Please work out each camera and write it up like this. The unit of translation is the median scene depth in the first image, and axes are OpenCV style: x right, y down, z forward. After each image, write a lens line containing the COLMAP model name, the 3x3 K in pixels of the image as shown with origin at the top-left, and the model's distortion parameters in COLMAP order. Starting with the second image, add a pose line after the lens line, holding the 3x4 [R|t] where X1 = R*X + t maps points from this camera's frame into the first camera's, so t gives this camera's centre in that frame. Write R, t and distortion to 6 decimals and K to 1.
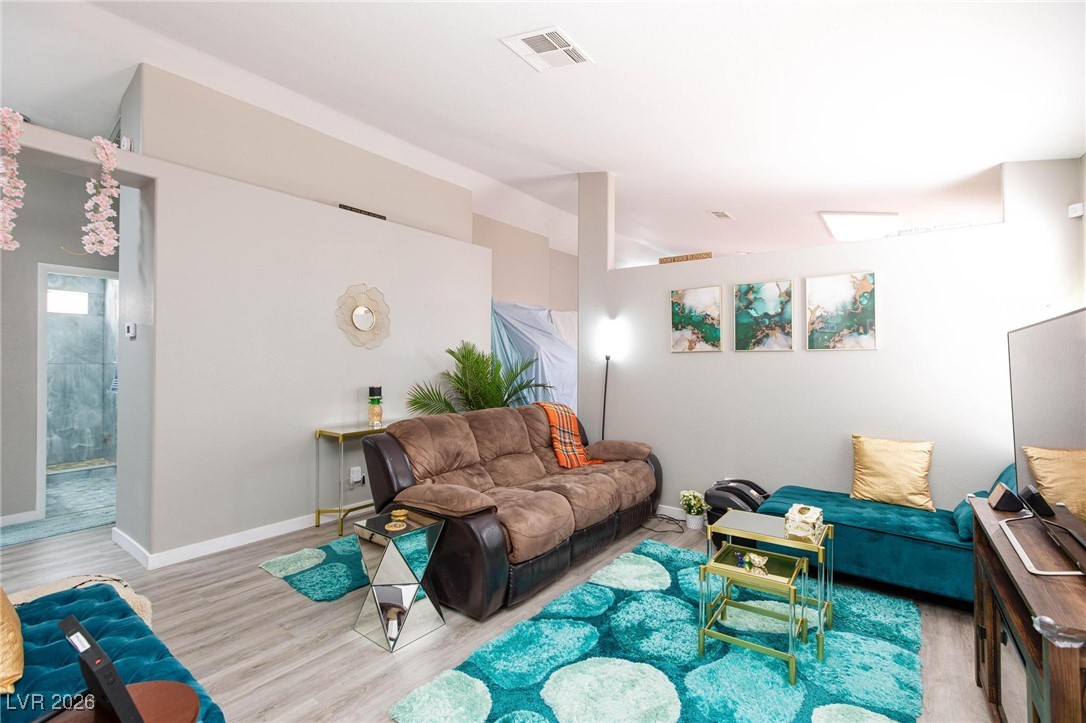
lens RADIAL K [[495.1, 0, 545.8], [0, 495.1, 357.4], [0, 0, 1]] dist [0.003652, 0.000557]
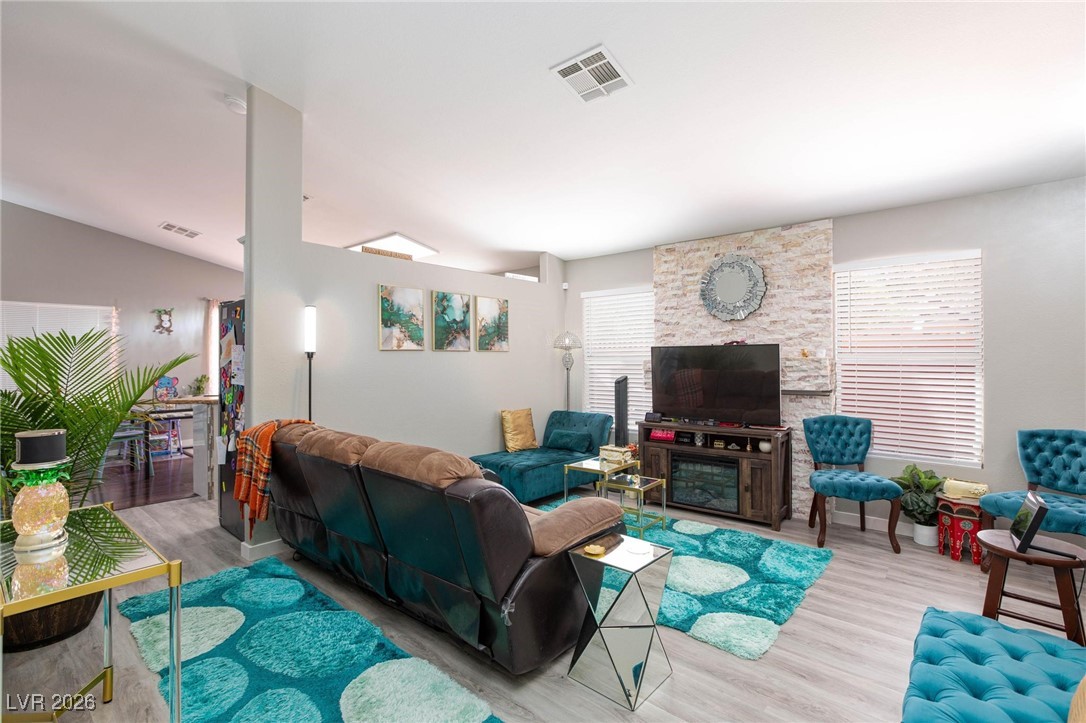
lens RADIAL K [[495.1, 0, 546.7], [0, 495.1, 359.7], [0, 0, 1]] dist [0.003652, 0.000557]
pose [[0.089916, -0.000095, 0.995949, -0.722959], [-0.001742, 0.999998, 0.000252, 0.008146], [-0.995948, -0.001757, 0.089916, 0.659043]]
